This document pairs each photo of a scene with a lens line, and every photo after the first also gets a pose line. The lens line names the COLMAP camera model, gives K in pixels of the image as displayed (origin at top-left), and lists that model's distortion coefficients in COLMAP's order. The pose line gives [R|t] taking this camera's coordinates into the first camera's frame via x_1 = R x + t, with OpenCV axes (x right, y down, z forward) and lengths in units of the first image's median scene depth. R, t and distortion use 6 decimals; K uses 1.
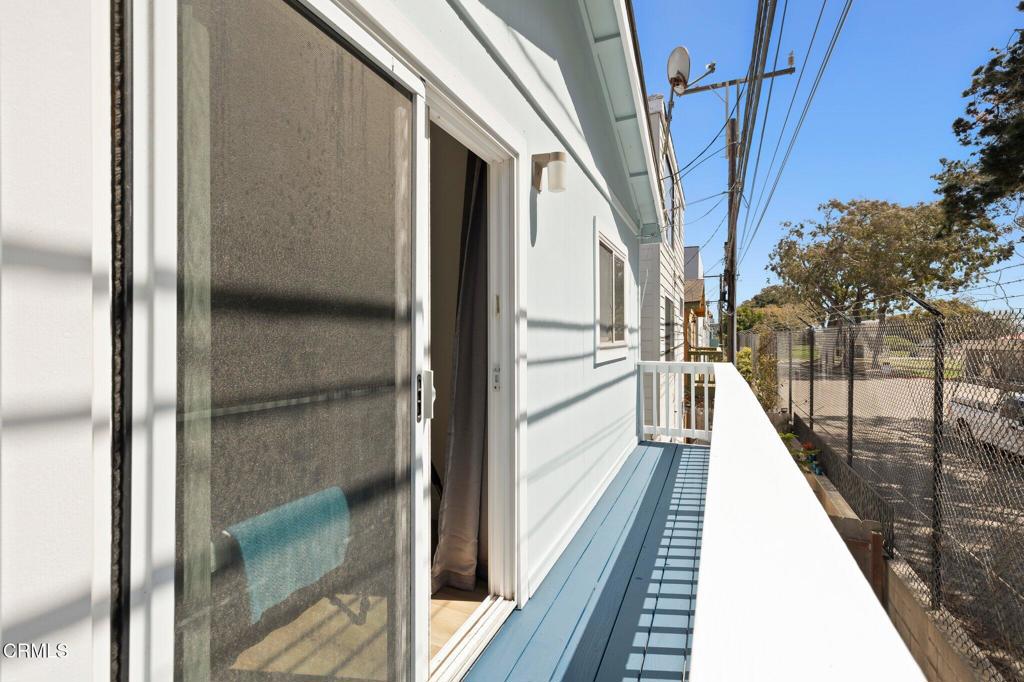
lens RADIAL K [[449.3, 0, 514.0], [0, 449.3, 335.5], [0, 0, 1]] dist [0.000323, 0.000096]
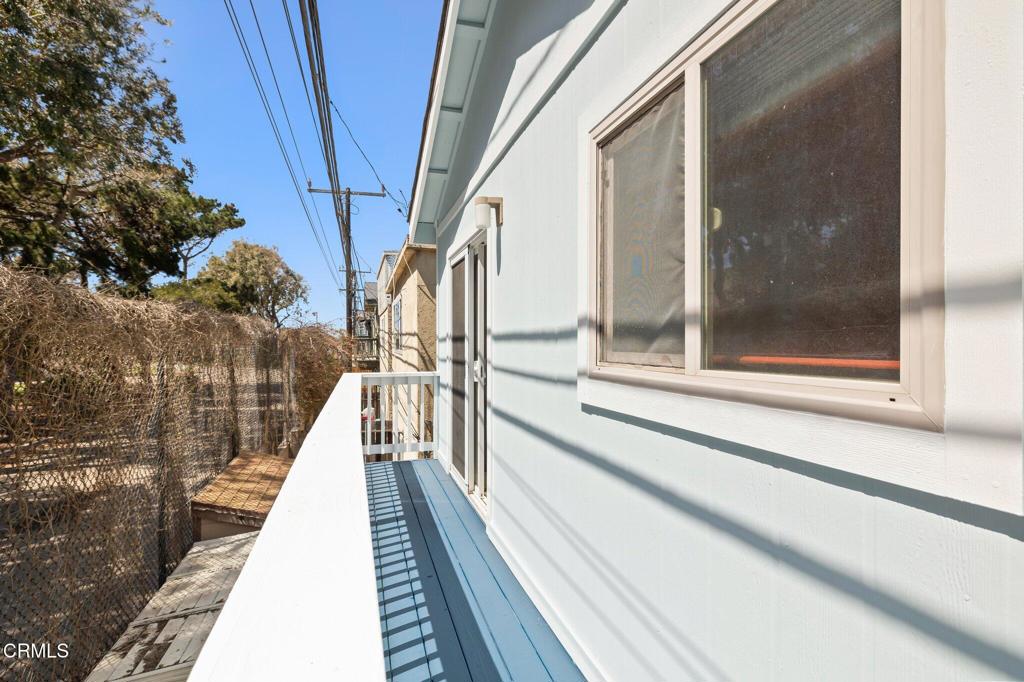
lens RADIAL K [[498.2, 0, 513.4], [0, 498.2, 344.8], [0, 0, 1]] dist [-0.003238, -0.000337]
pose [[-0.747263, 0.003382, -0.664520, 0.887920], [0.003428, 0.999993, 0.001234, -0.008133], [0.664520, -0.001356, -0.747270, 1.960852]]
